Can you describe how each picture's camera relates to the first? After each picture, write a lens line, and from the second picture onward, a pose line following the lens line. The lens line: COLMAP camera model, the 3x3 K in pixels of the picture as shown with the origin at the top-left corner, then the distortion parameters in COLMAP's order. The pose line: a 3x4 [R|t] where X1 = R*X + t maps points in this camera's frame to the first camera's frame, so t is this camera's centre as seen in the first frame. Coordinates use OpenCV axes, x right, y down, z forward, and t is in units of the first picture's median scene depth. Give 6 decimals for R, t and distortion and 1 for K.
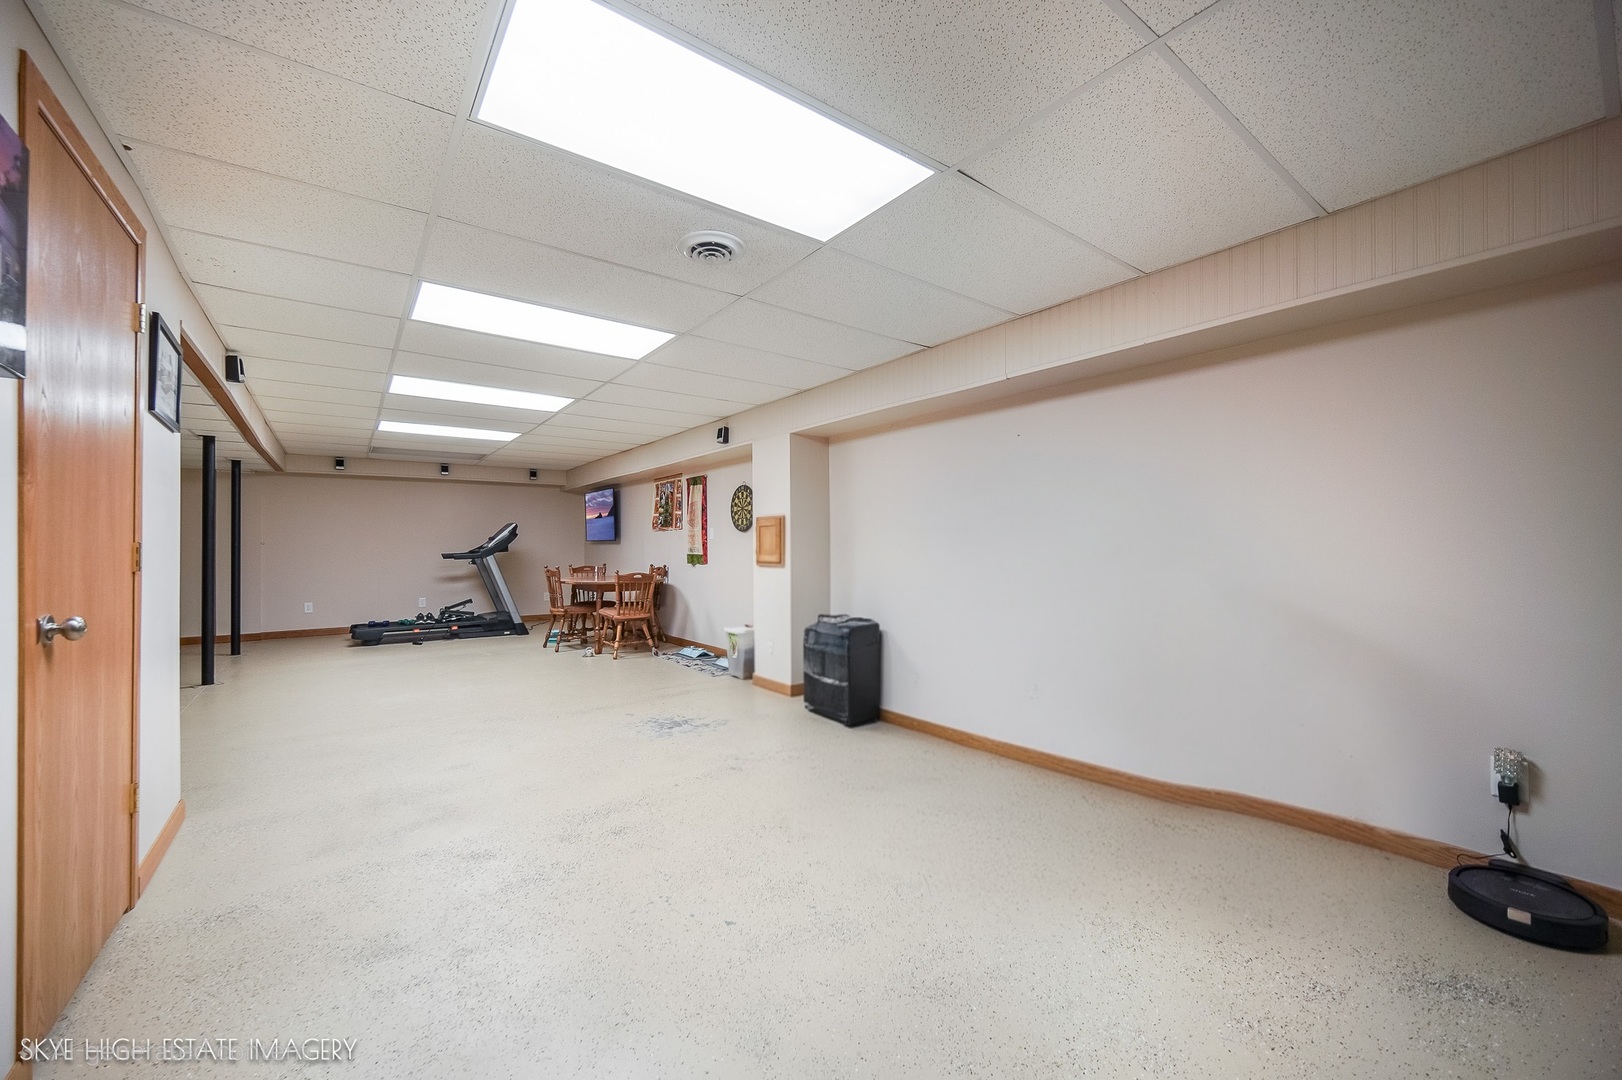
lens RADIAL K [[647.2, 0, 811.0], [0, 647.2, 540.0], [0, 0, 1]] dist [0.000297, 0.000008]
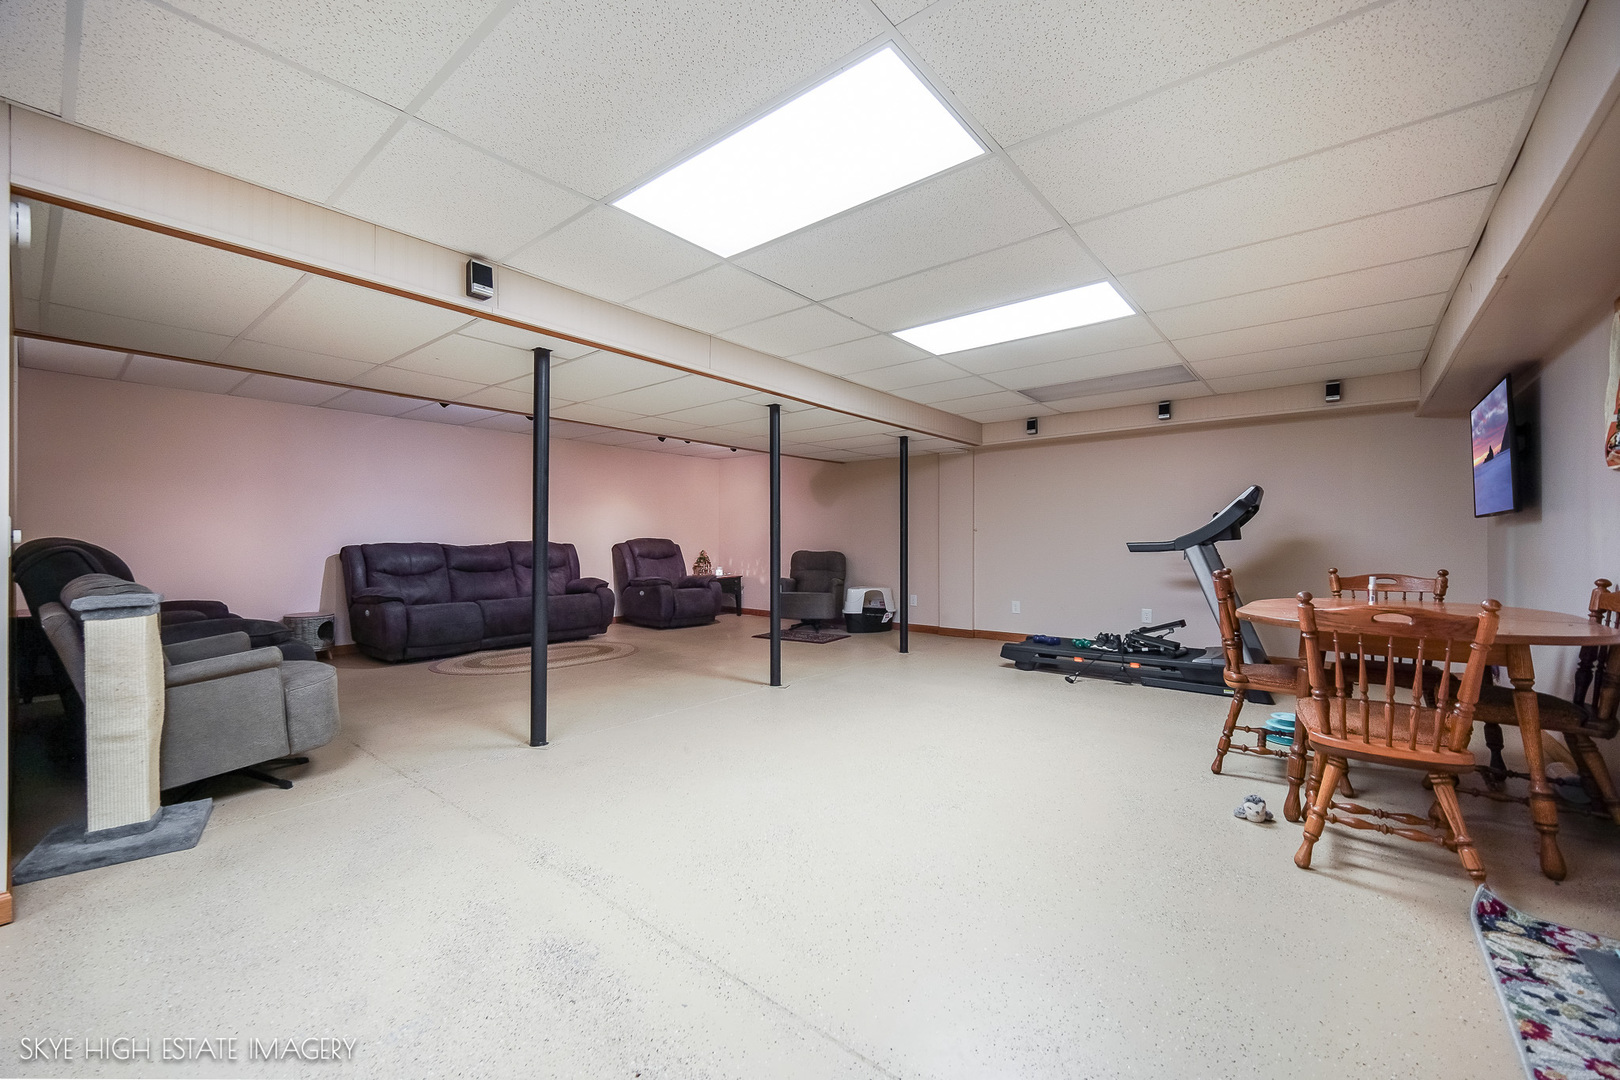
lens RADIAL K [[640.8, 0, 812.9], [0, 640.8, 537.9], [0, 0, 1]] dist [-0.001699, -0.000189]
pose [[0.243425, -0.001851, -0.969918, -0.041735], [0.008992, 0.999960, 0.000349, 0.013086], [0.969878, -0.008806, 0.243432, 0.535348]]
